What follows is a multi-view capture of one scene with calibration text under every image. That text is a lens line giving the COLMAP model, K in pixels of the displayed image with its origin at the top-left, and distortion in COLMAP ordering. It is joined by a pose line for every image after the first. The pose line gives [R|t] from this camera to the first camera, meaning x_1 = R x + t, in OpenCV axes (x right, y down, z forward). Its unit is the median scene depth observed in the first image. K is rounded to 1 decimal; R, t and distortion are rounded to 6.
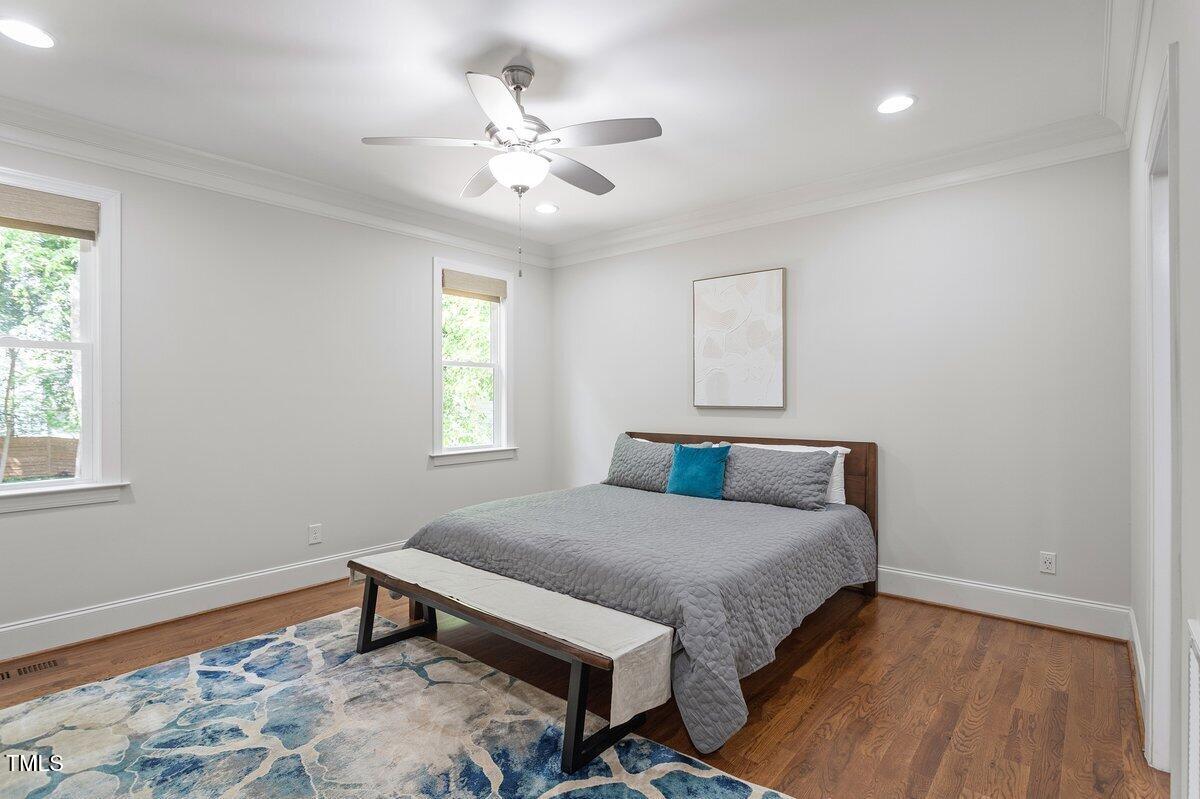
lens RADIAL K [[576.2, 0, 604.6], [0, 576.2, 402.7], [0, 0, 1]] dist [0.002340, 0.000458]
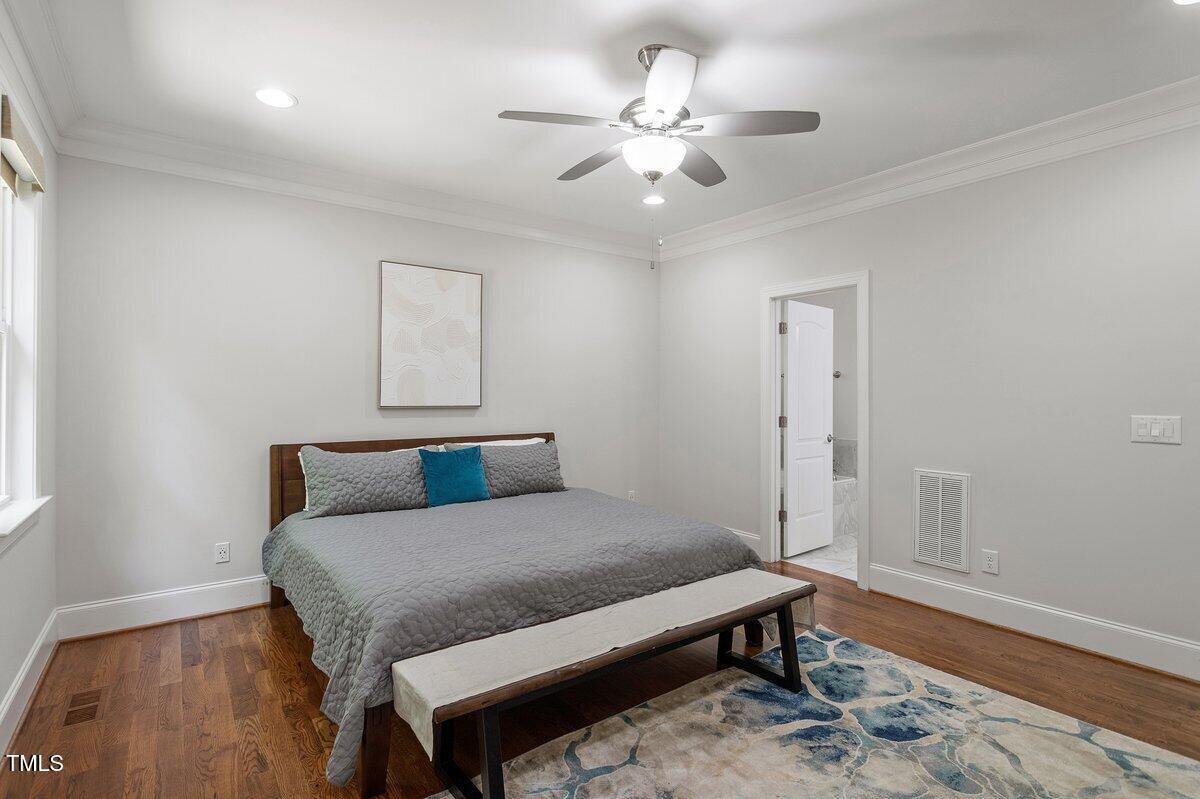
lens RADIAL K [[574.6, 0, 602.9], [0, 574.6, 395.3], [0, 0, 1]] dist [-0.010308, -0.000208]
pose [[0.228900, 0.005137, 0.973436, -0.937013], [0.005955, 0.999960, -0.006677, -0.004703], [-0.973432, 0.007325, 0.228860, 0.754351]]
